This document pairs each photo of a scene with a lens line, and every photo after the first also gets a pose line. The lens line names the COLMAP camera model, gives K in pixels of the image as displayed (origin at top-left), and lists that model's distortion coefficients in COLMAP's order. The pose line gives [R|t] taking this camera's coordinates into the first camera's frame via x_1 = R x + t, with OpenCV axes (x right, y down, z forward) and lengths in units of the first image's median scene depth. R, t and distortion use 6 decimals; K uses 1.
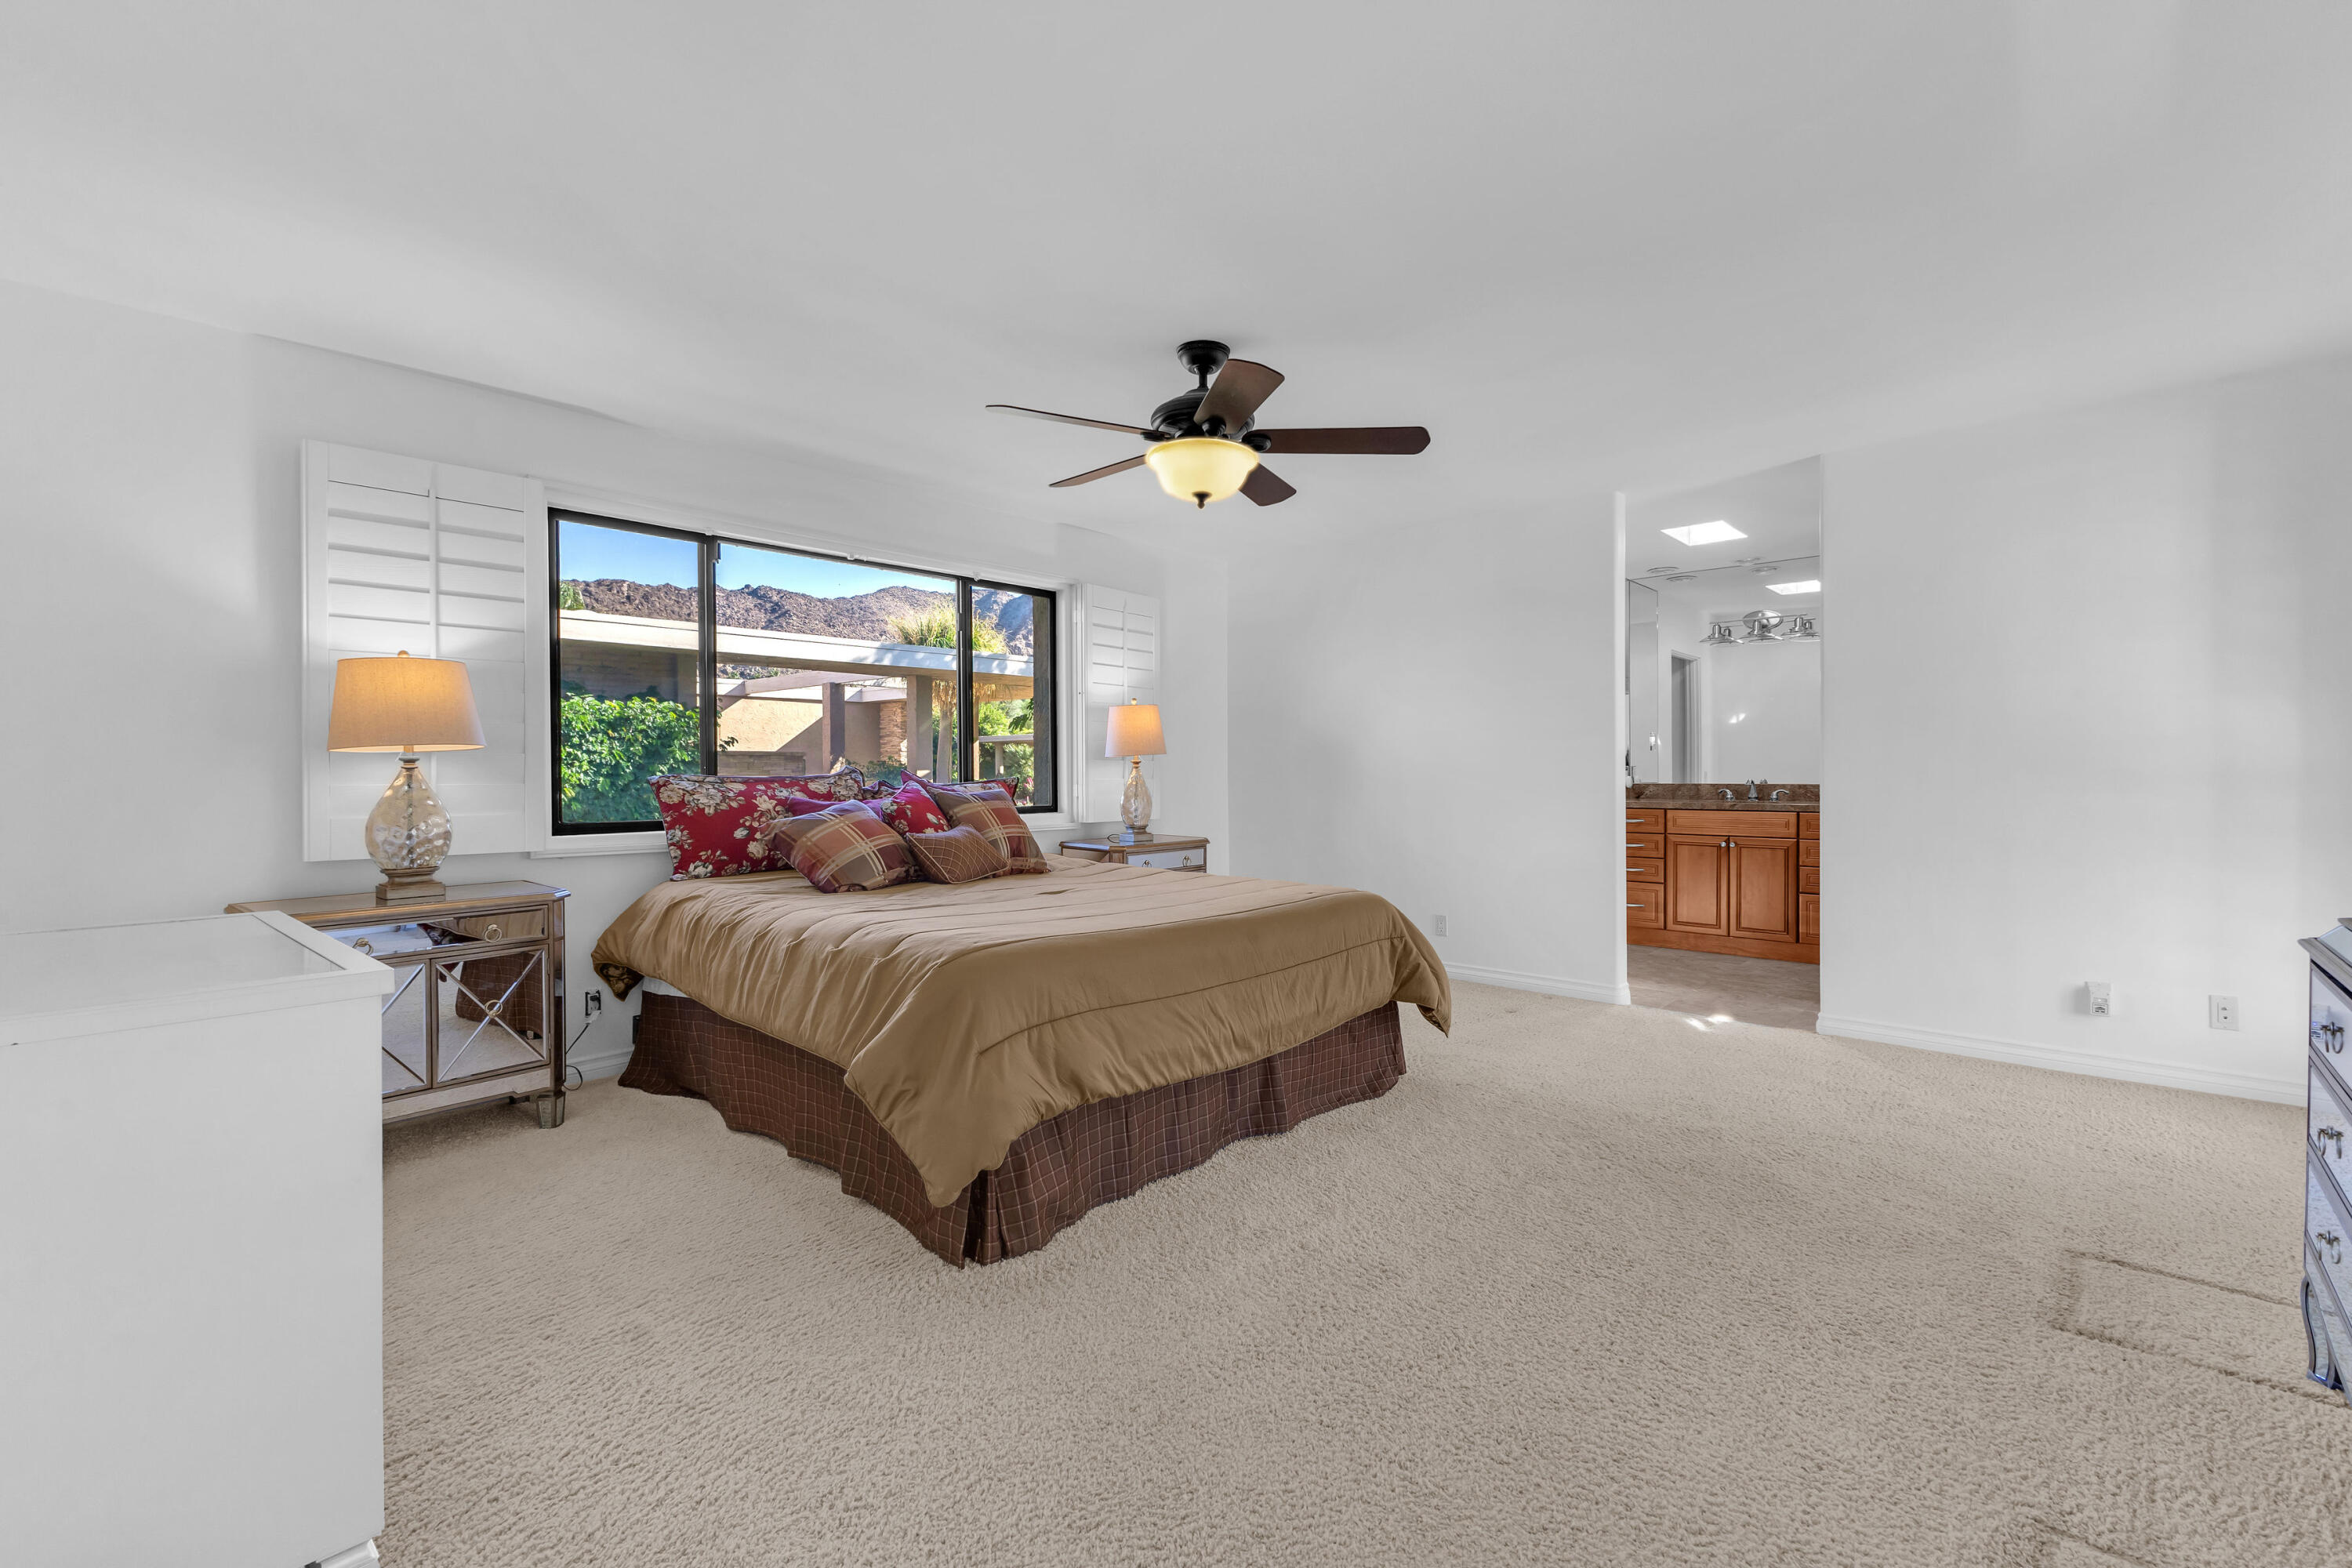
lens RADIAL K [[1031.0, 0, 1180.8], [0, 1031.0, 772.9], [0, 0, 1]] dist [0.000063, -0.000152]
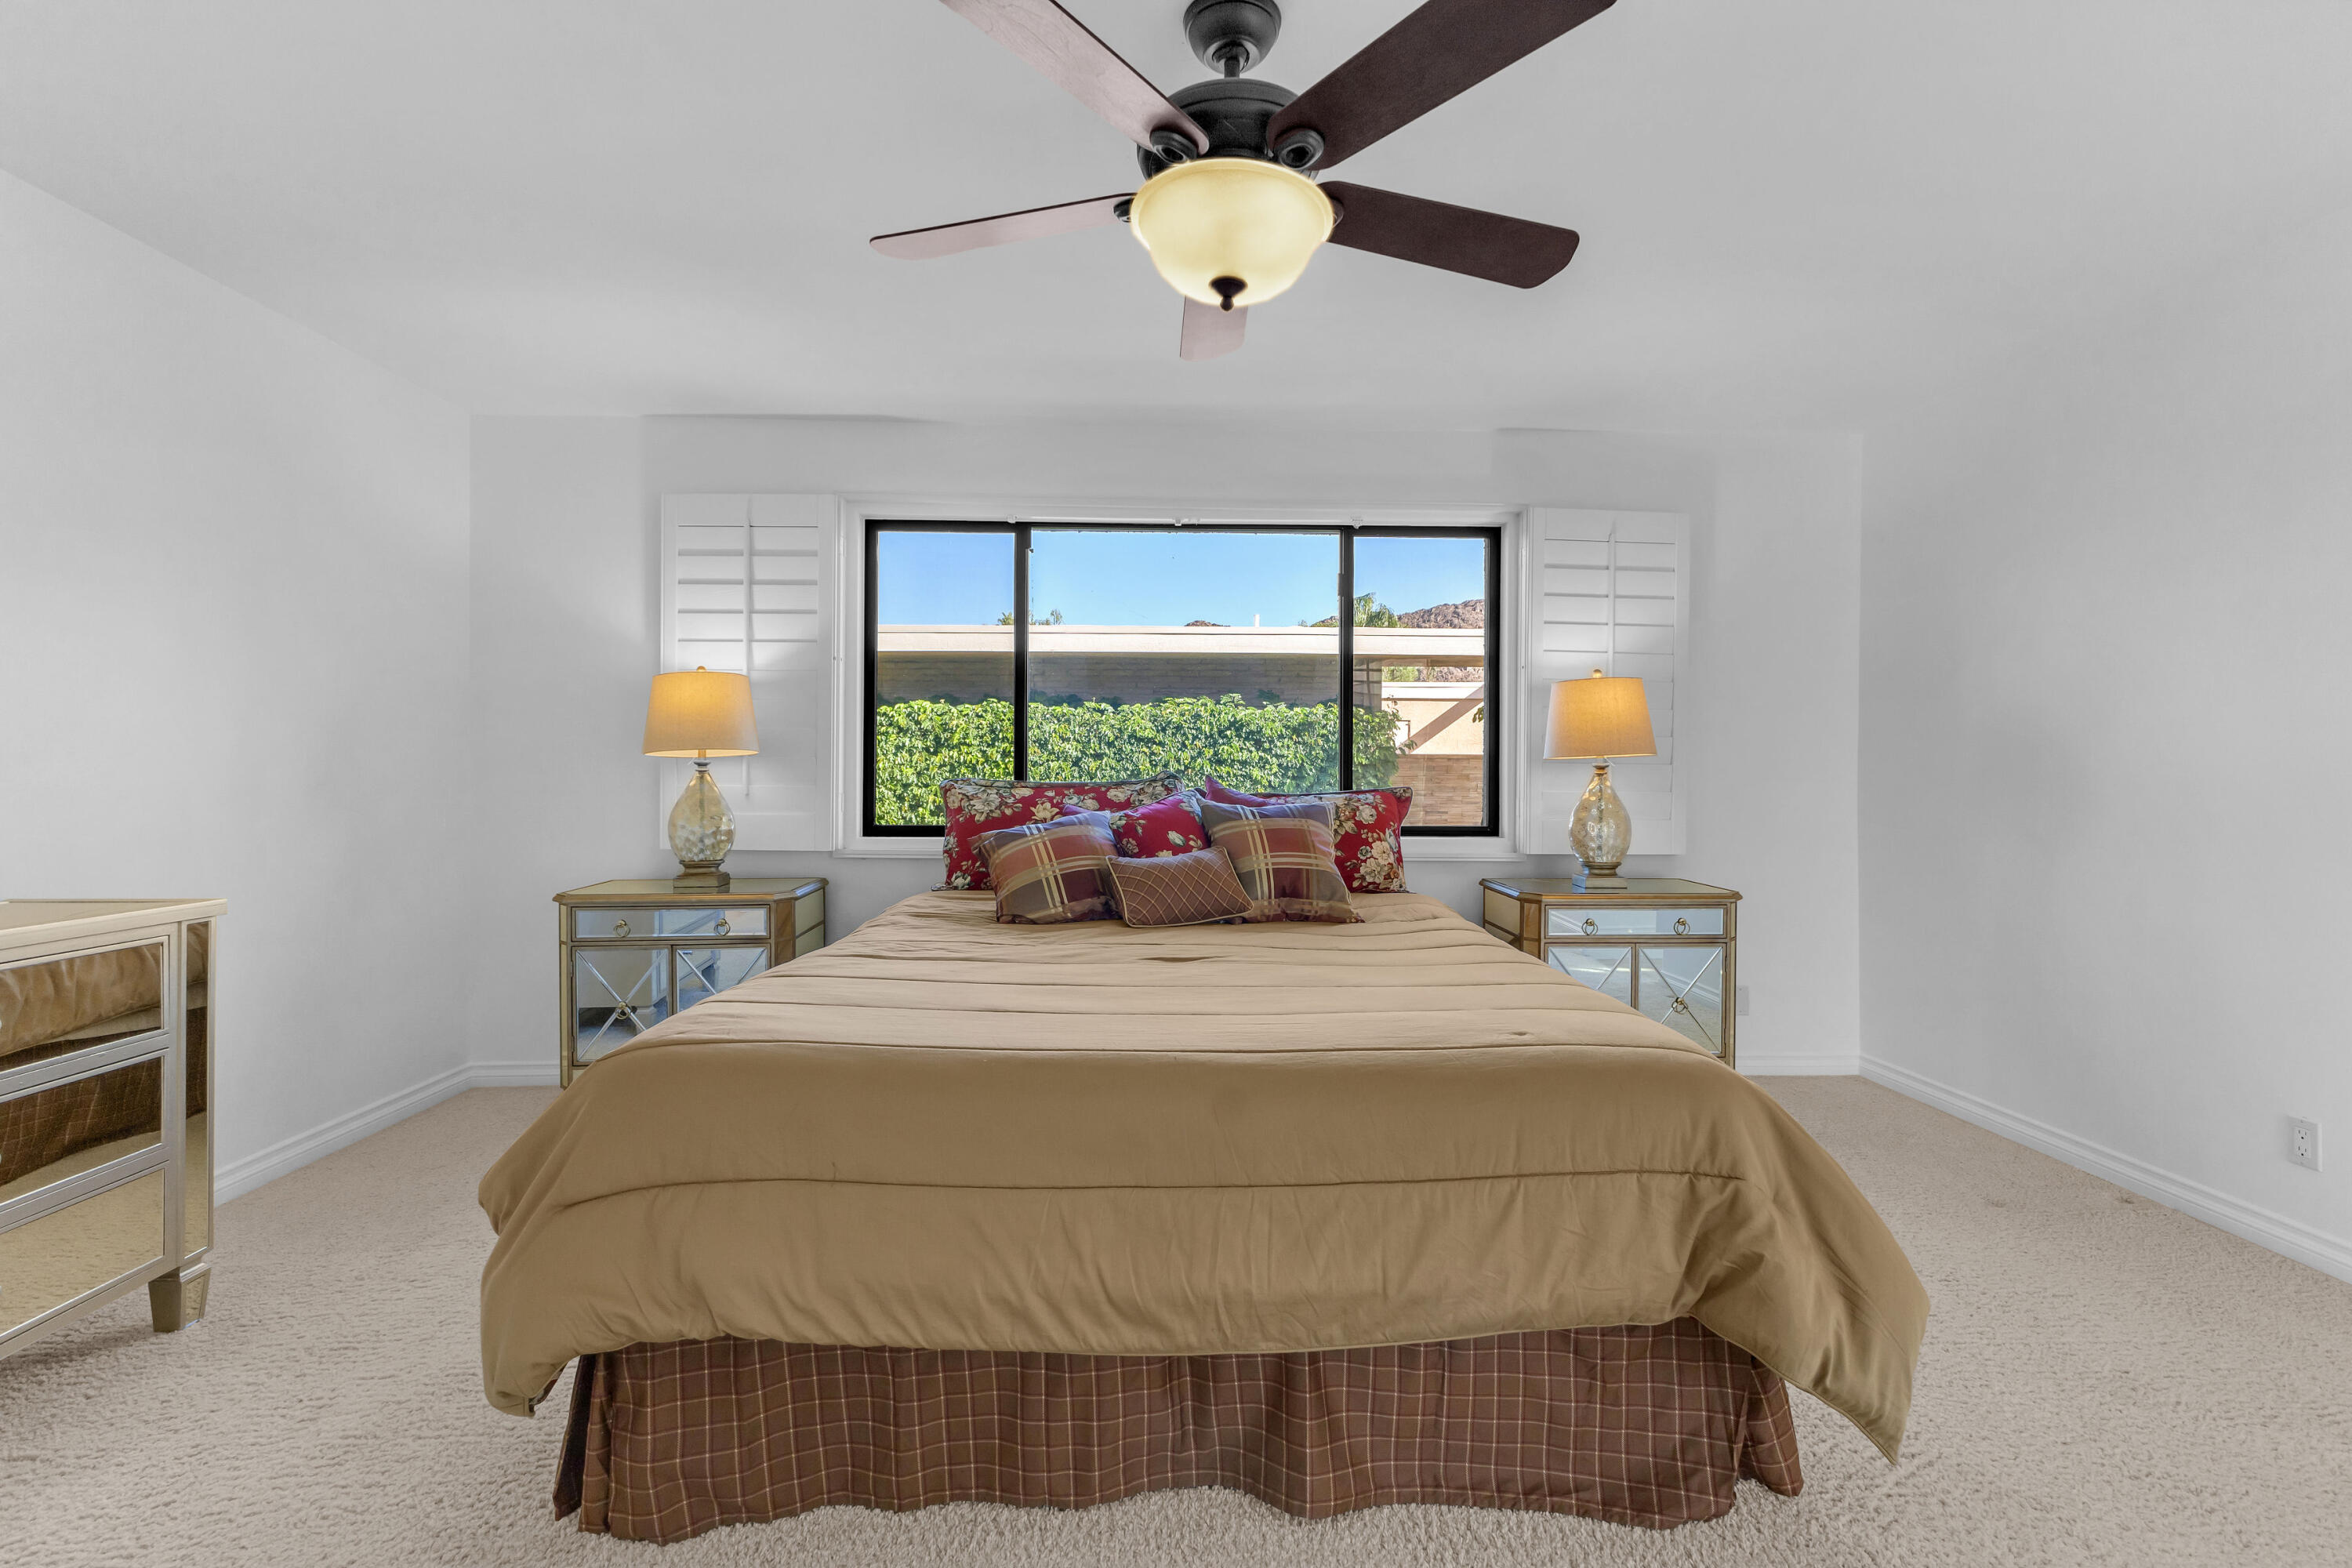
lens RADIAL K [[1011.0, 0, 1174.3], [0, 1011.0, 777.8], [0, 0, 1]] dist [0.011368, -0.000618]
pose [[0.692413, 0.009758, -0.721435, 0.330370], [-0.008184, 0.999950, 0.005671, -0.006280], [0.721455, 0.001978, 0.692459, 0.502696]]
